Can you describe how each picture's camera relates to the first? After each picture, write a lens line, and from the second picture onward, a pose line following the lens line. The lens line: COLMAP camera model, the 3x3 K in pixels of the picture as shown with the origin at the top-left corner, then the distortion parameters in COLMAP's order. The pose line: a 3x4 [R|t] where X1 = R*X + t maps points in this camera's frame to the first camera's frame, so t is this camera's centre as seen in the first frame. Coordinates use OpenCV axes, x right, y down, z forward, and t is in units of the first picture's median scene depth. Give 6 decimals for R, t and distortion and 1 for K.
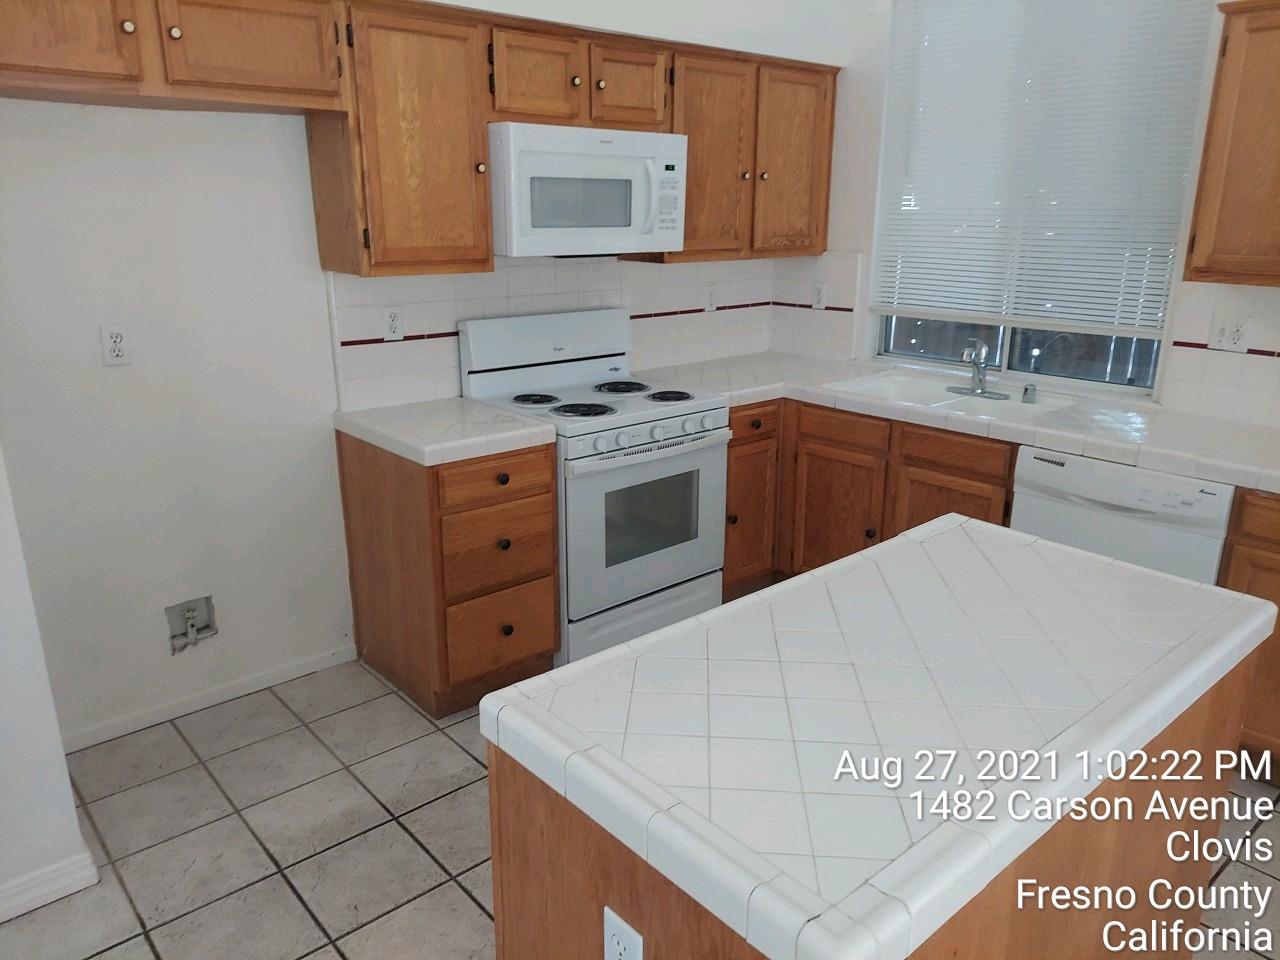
lens RADIAL K [[923.0, 0, 637.0], [0, 923.0, 477.7], [0, 0, 1]] dist [0.061430, -0.060473]
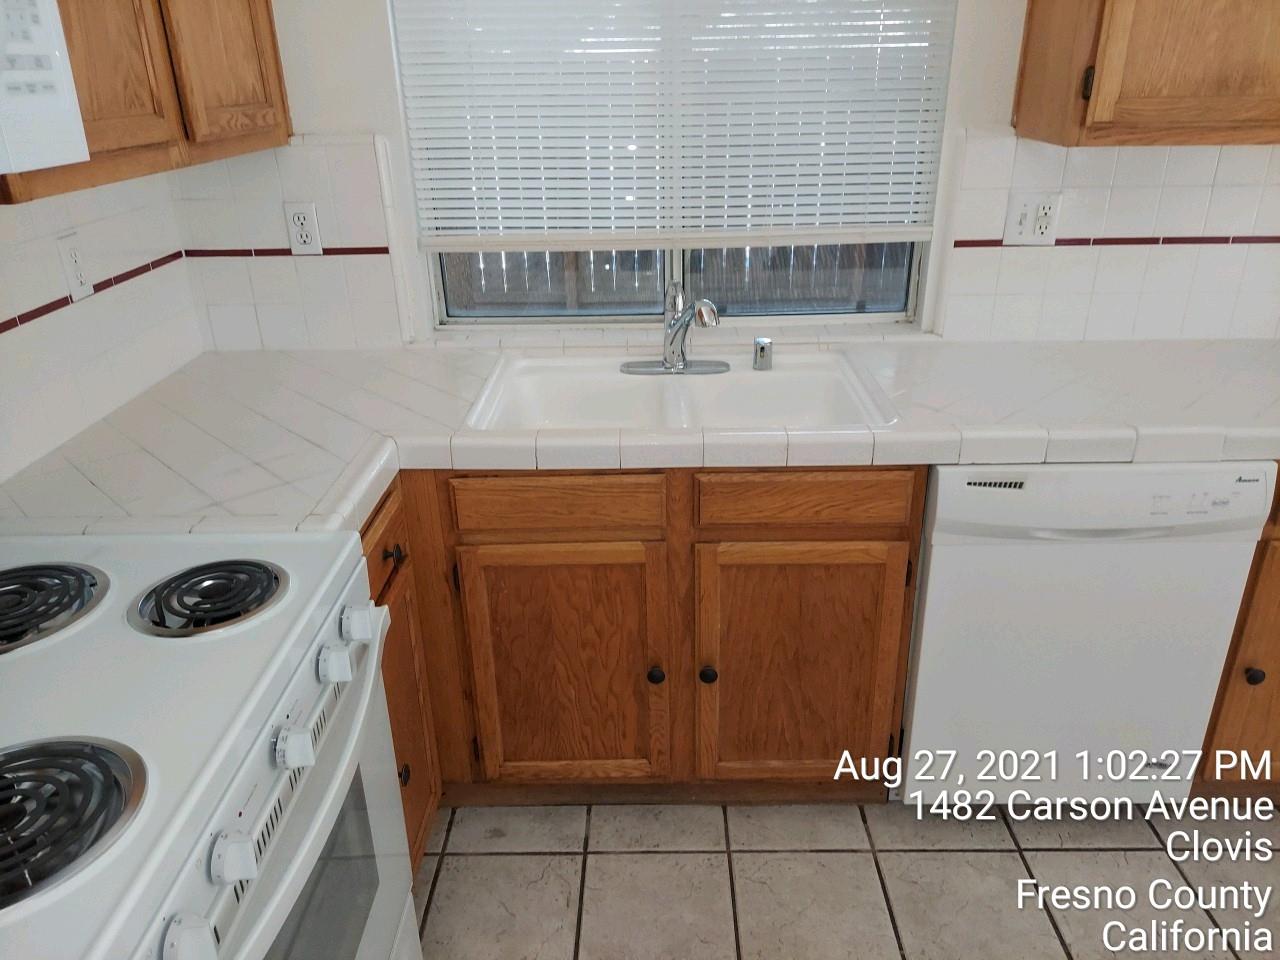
lens RADIAL K [[923.0, 0, 639.9], [0, 923.0, 484.7], [0, 0, 1]] dist [0.061430, -0.060473]
pose [[0.667725, -0.318603, 0.672782, -0.078286], [0.228396, 0.947874, 0.222196, -0.163525], [-0.708505, 0.005294, 0.705686, 0.623548]]
